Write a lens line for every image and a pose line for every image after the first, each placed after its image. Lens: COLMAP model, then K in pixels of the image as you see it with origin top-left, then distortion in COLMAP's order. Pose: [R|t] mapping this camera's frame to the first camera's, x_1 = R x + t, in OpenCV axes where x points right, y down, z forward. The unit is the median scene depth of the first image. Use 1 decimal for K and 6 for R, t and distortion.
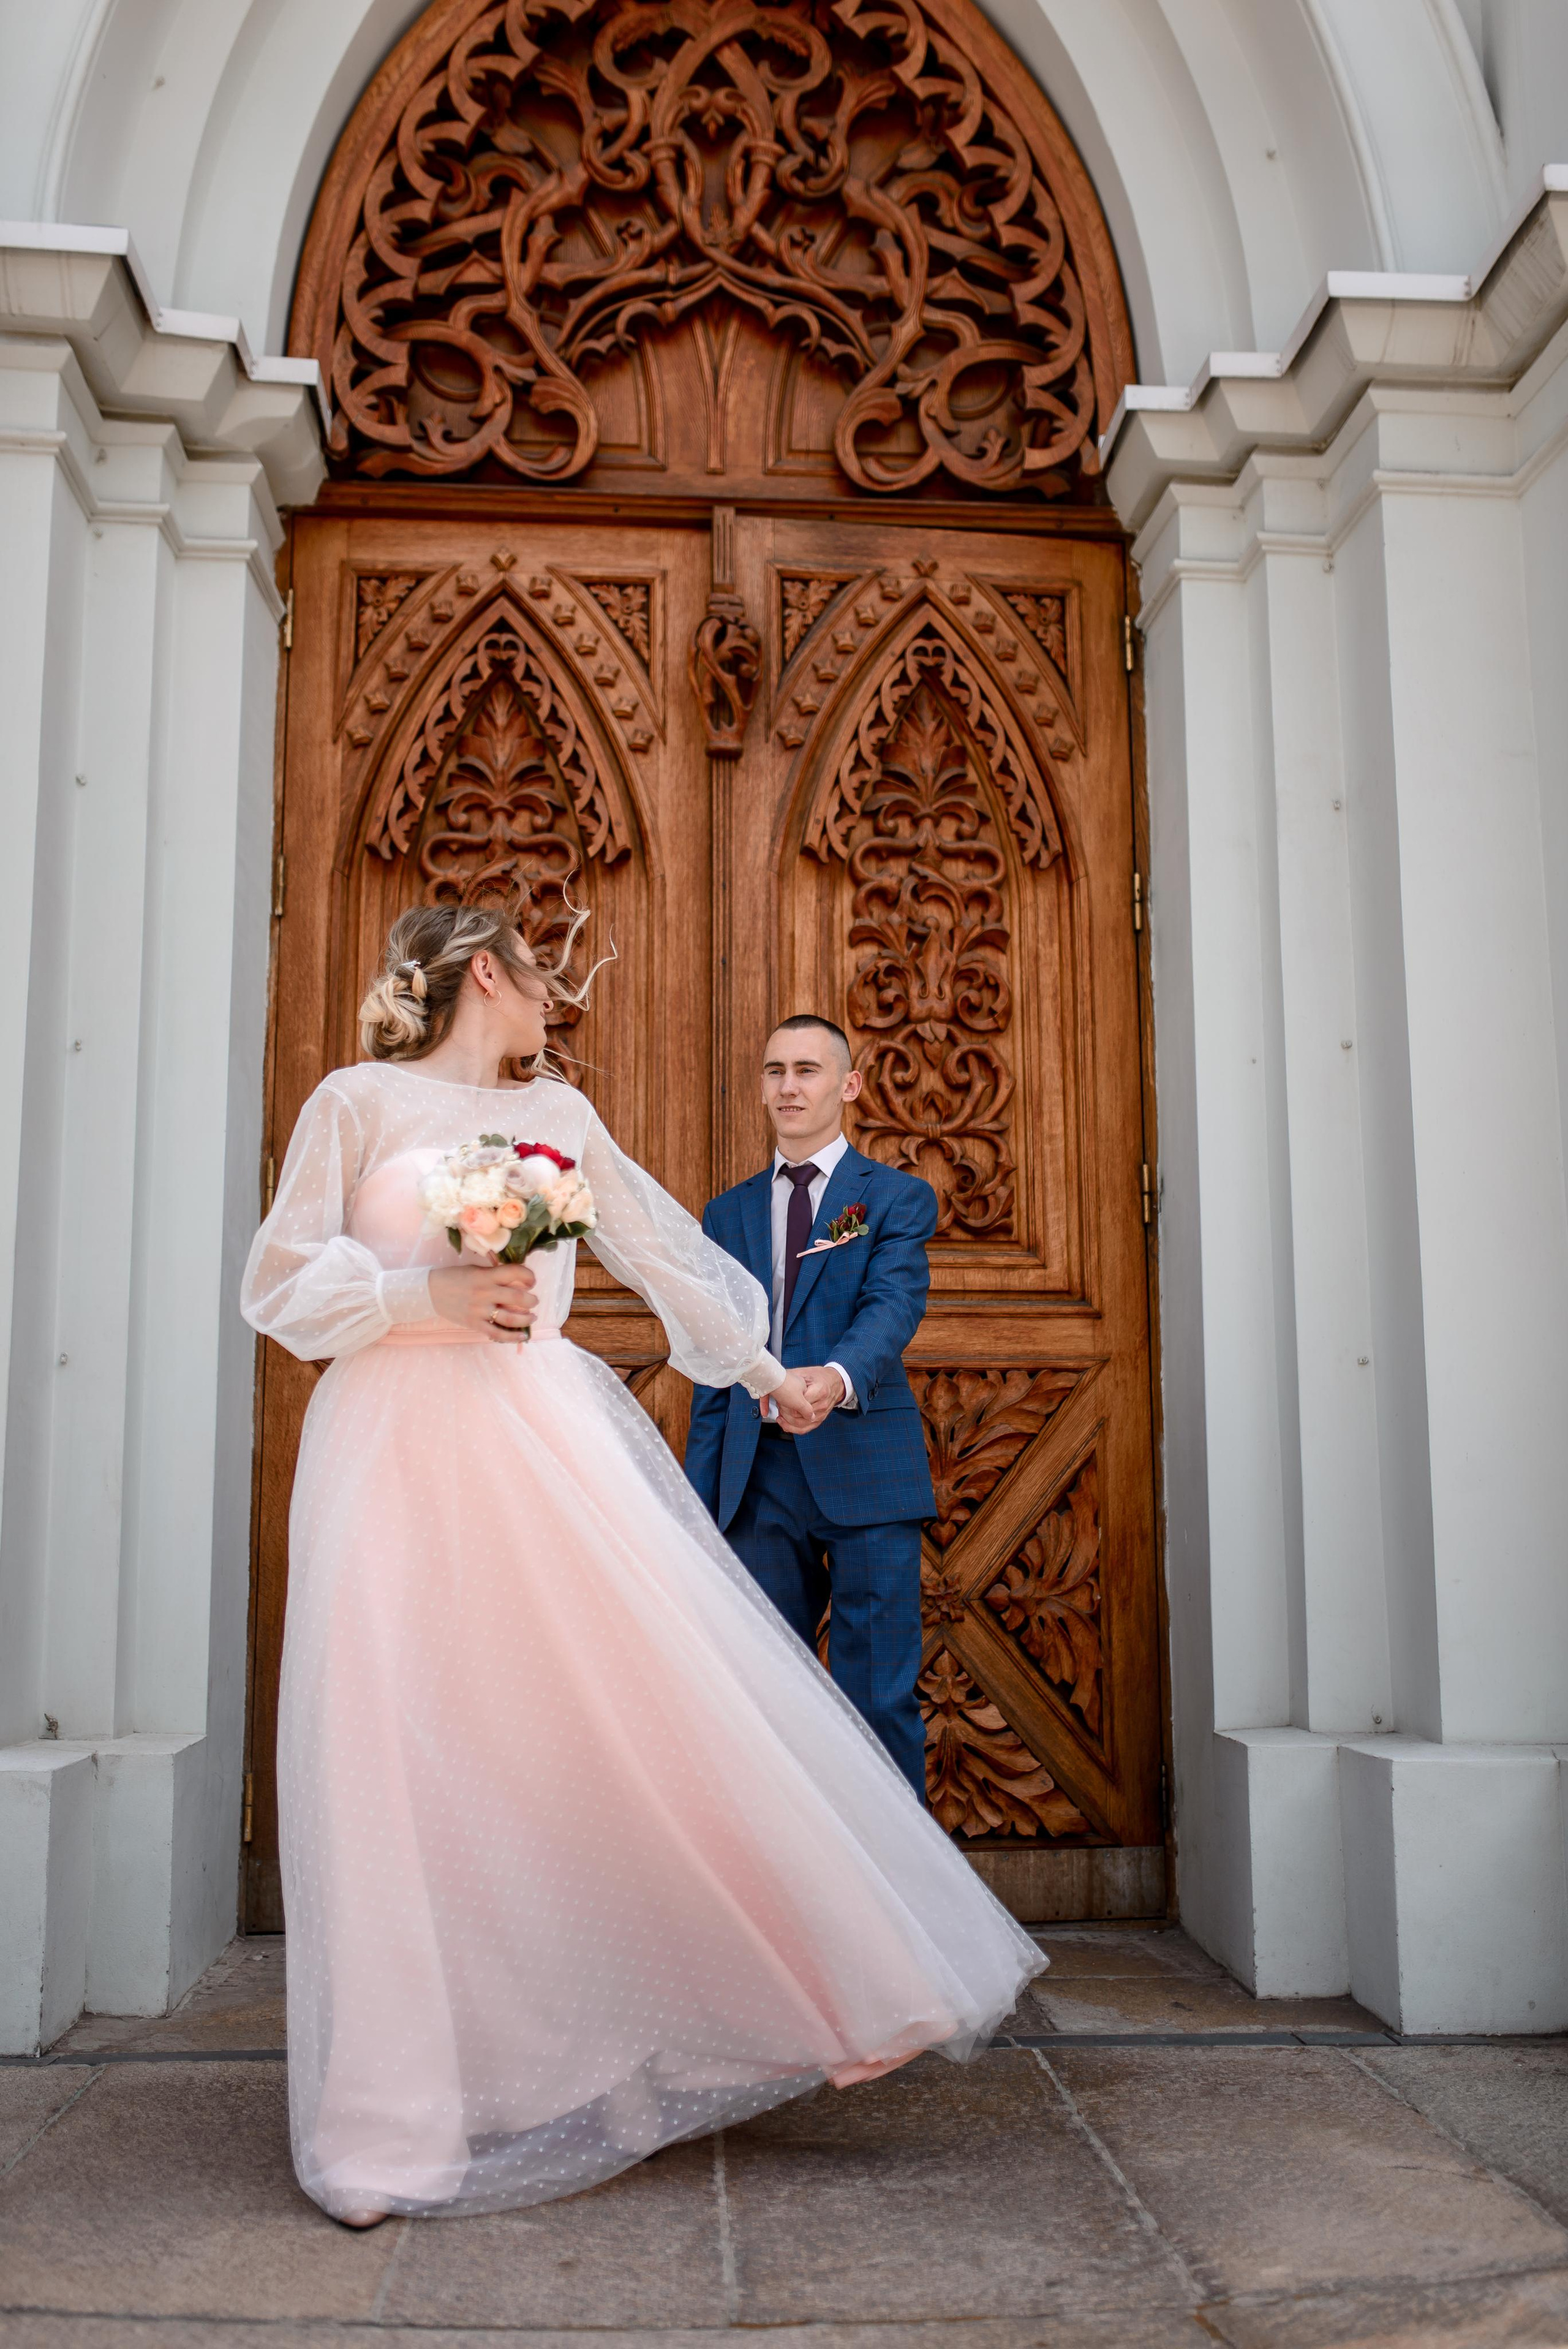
lens RADIAL K [[2226.4, 0, 781.1], [0, 2226.4, 1178.4], [0, 0, 1]] dist [0.002844, 0.010126]
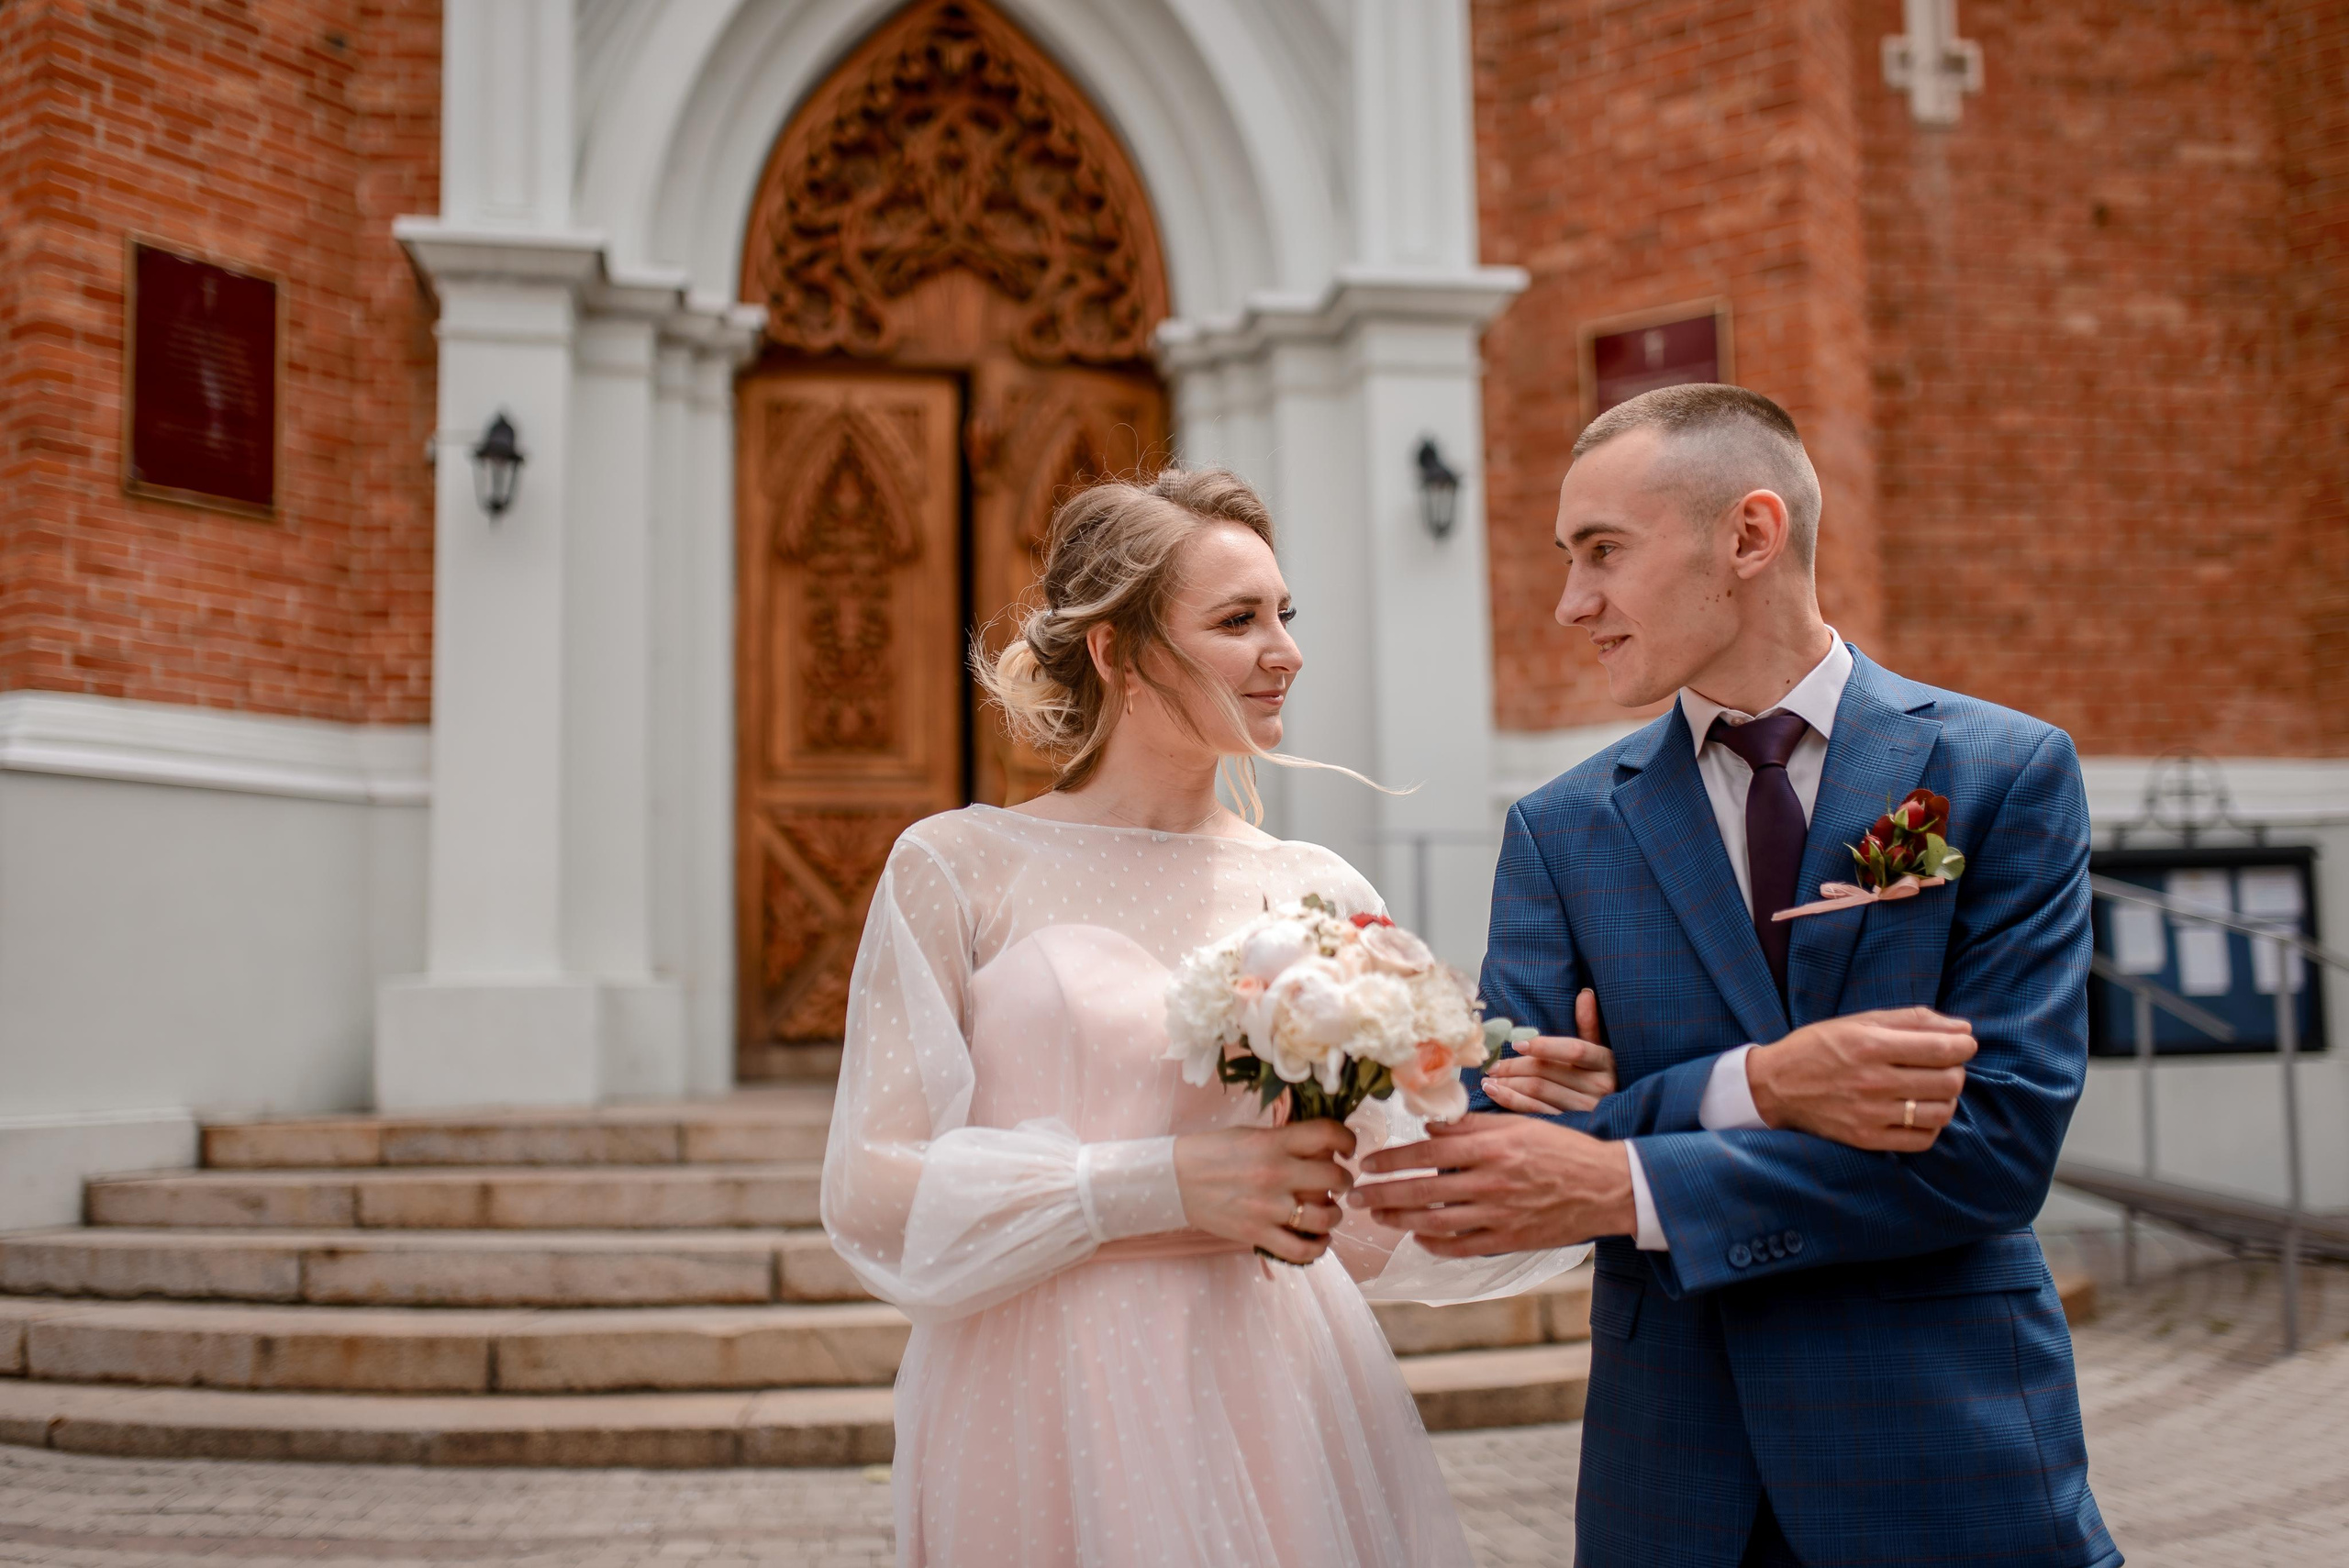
lens RADIAL K [[2304.2, 0, 1179.9], [0, 2304.2, 787.5], [0, 0, 1]] dist [0.011330, 0.013104]
pose [[0.994315, -0.002642, 0.106443, -0.051454], [-0.003278, 0.998459, 0.055398, -0.050270], [-0.106426, -0.055432, 0.992774, -1.044696]]
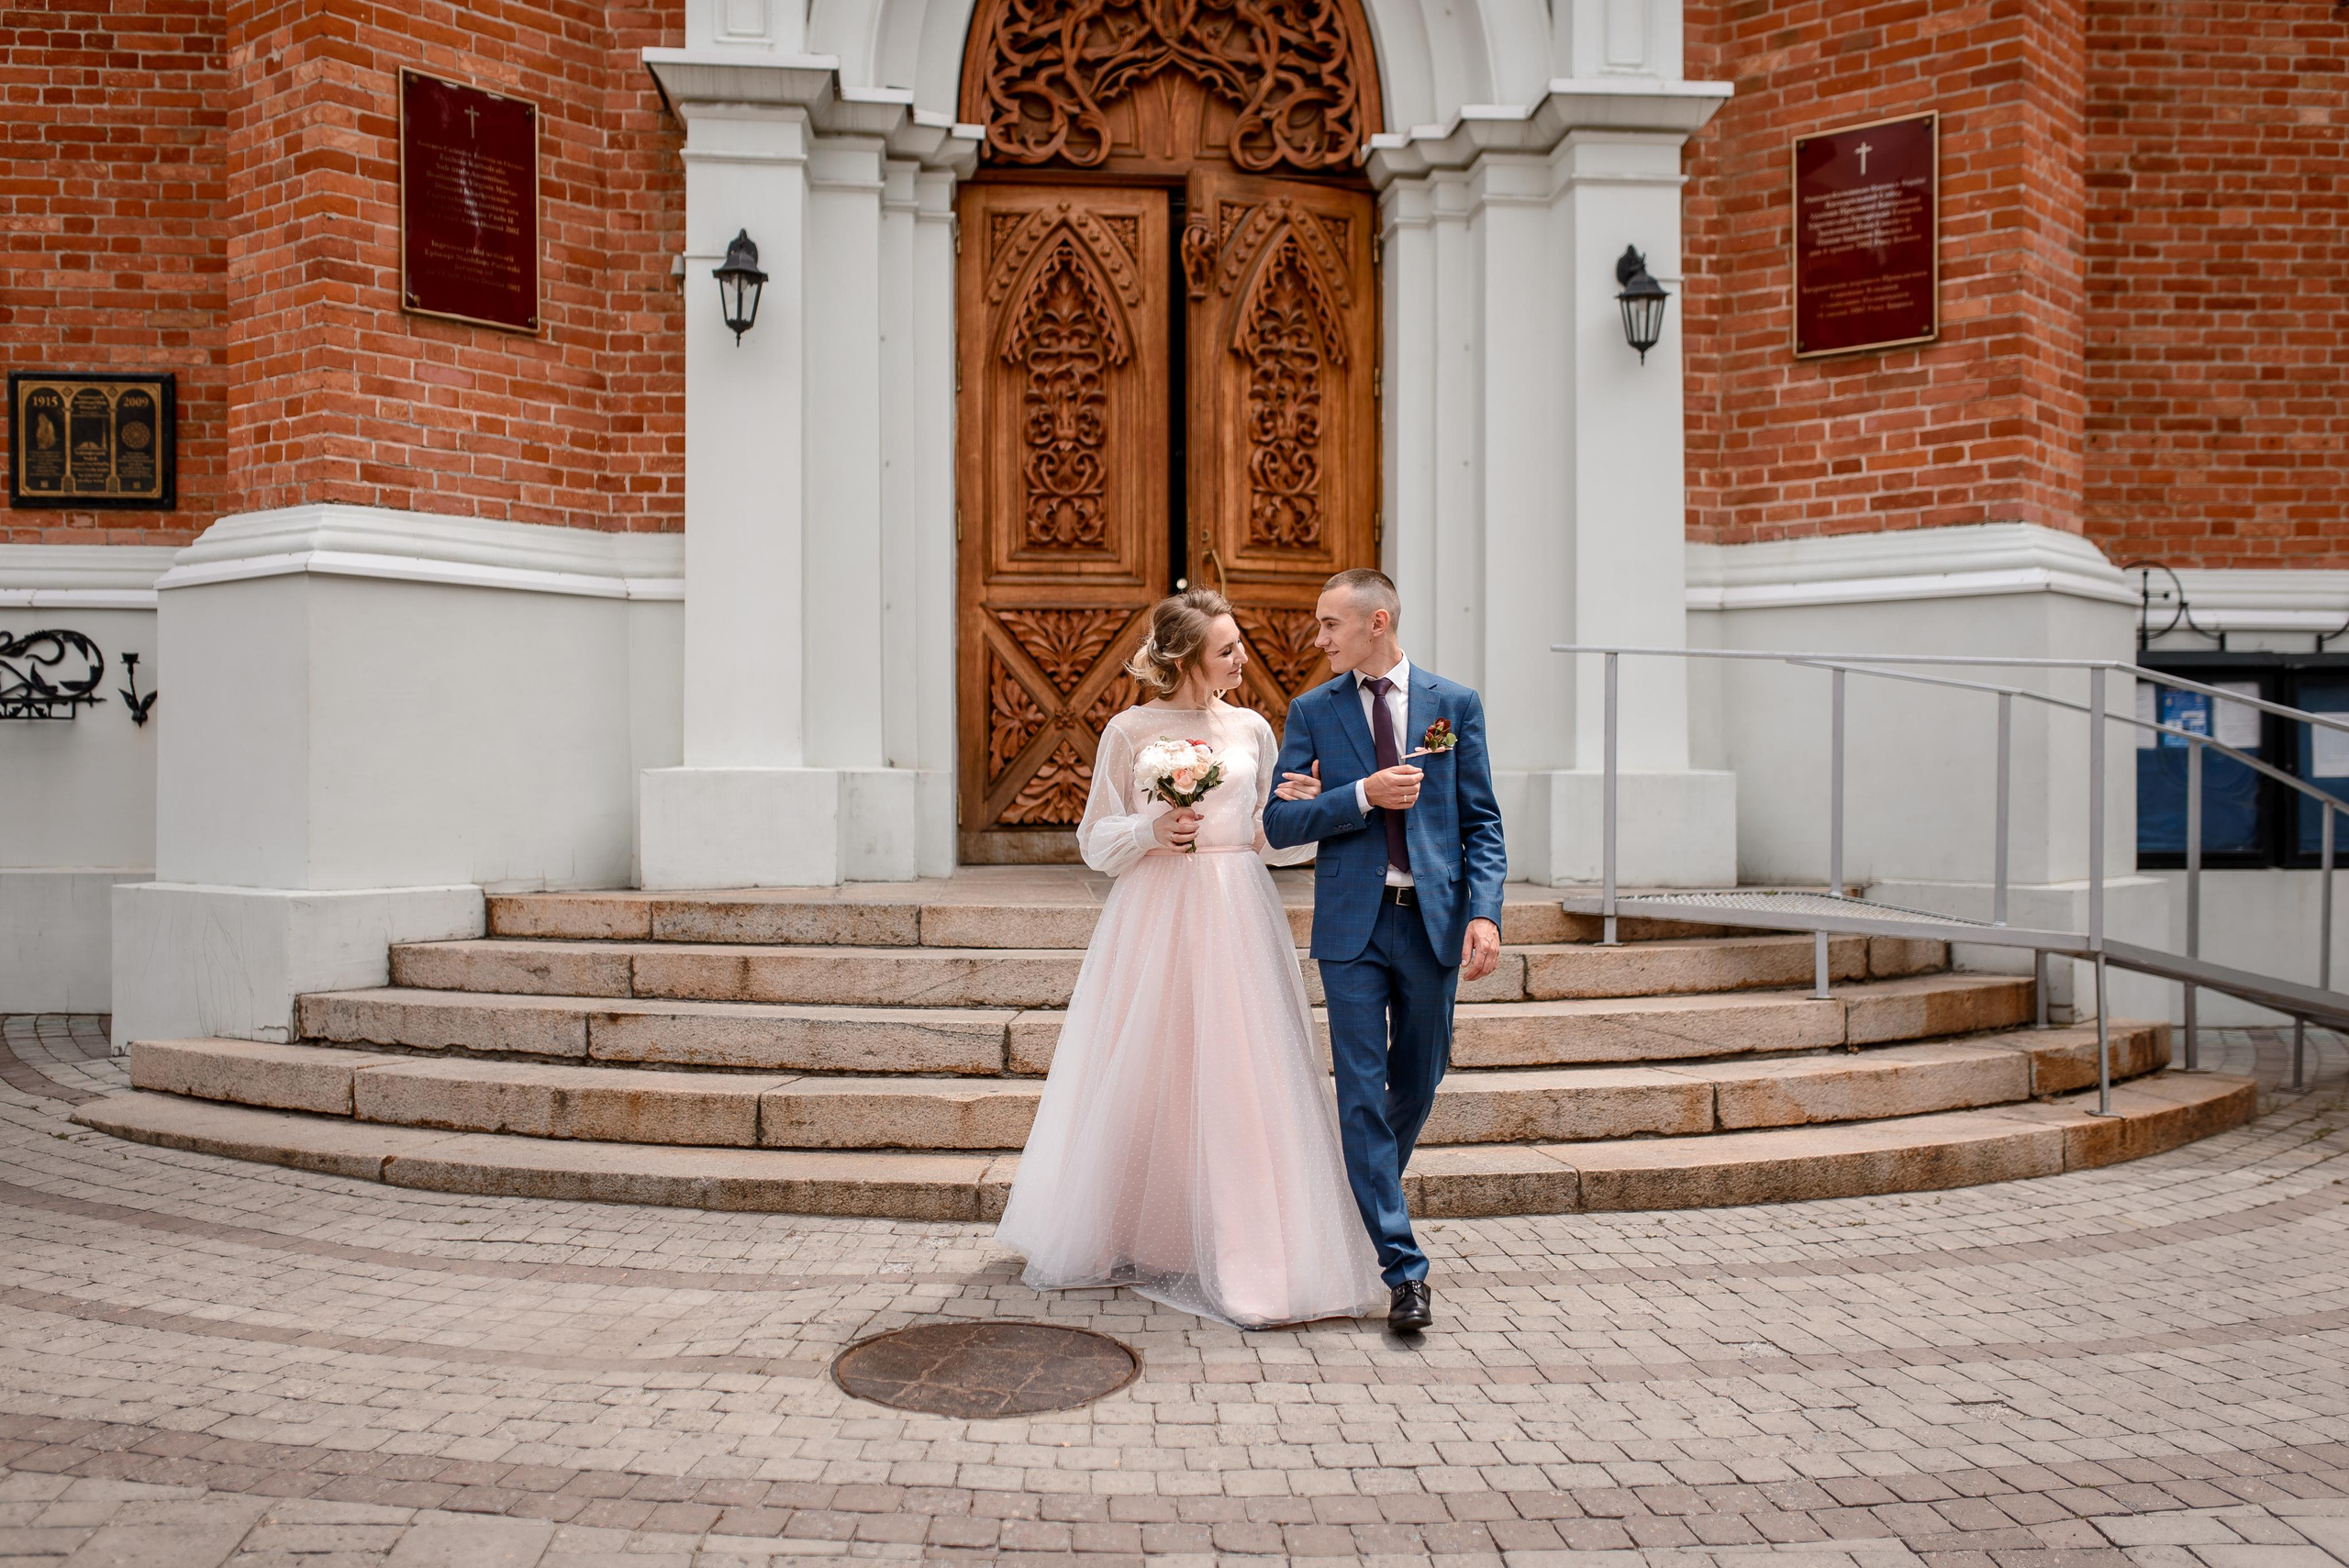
lens RADIAL K [[2304.2, 0, 1179.9], [0, 2304.2, 787.5], [0, 0, 1]] dist [0.011330, 0.013104]
pose [[0.999767, 0.002699, 0.021431, -0.064099], [-0.006058, 0.987379, 0.158261, -0.091444], [-0.020733, -0.158354, 0.987165, -1.135550]]
